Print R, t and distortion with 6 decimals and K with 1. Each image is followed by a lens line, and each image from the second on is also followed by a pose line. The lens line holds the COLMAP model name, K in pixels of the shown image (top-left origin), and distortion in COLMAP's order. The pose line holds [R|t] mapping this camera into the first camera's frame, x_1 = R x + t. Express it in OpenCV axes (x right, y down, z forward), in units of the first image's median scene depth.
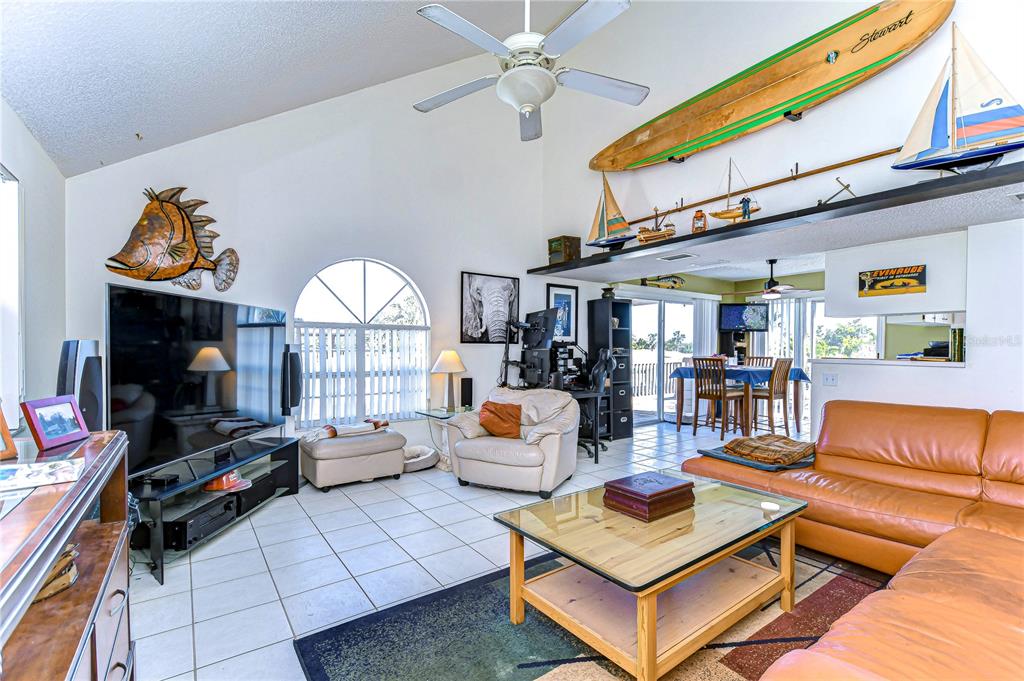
lens RADIAL K [[464.2, 0, 500.9], [0, 464.2, 349.2], [0, 0, 1]] dist [0.004860, -0.005449]
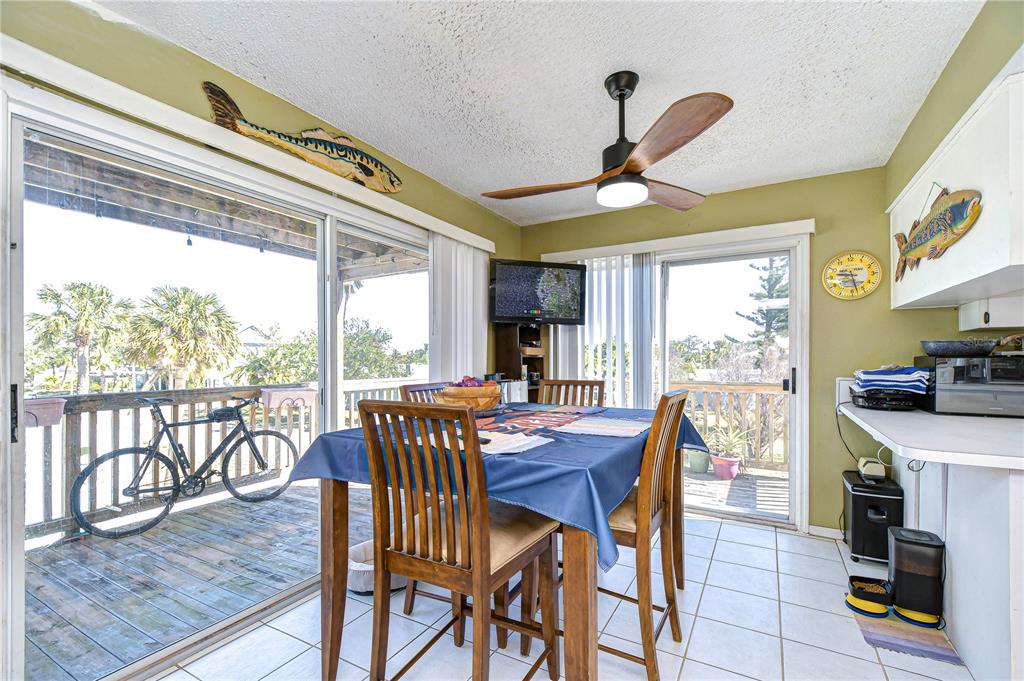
lens RADIAL K [[464.2, 0, 504.0], [0, 464.2, 362.6], [0, 0, 1]] dist [0.004860, -0.005449]
pose [[0.911315, -0.004852, 0.411681, 0.301010], [0.008985, 0.999927, -0.008105, 0.003954], [-0.411612, 0.011085, 0.911292, 0.595169]]
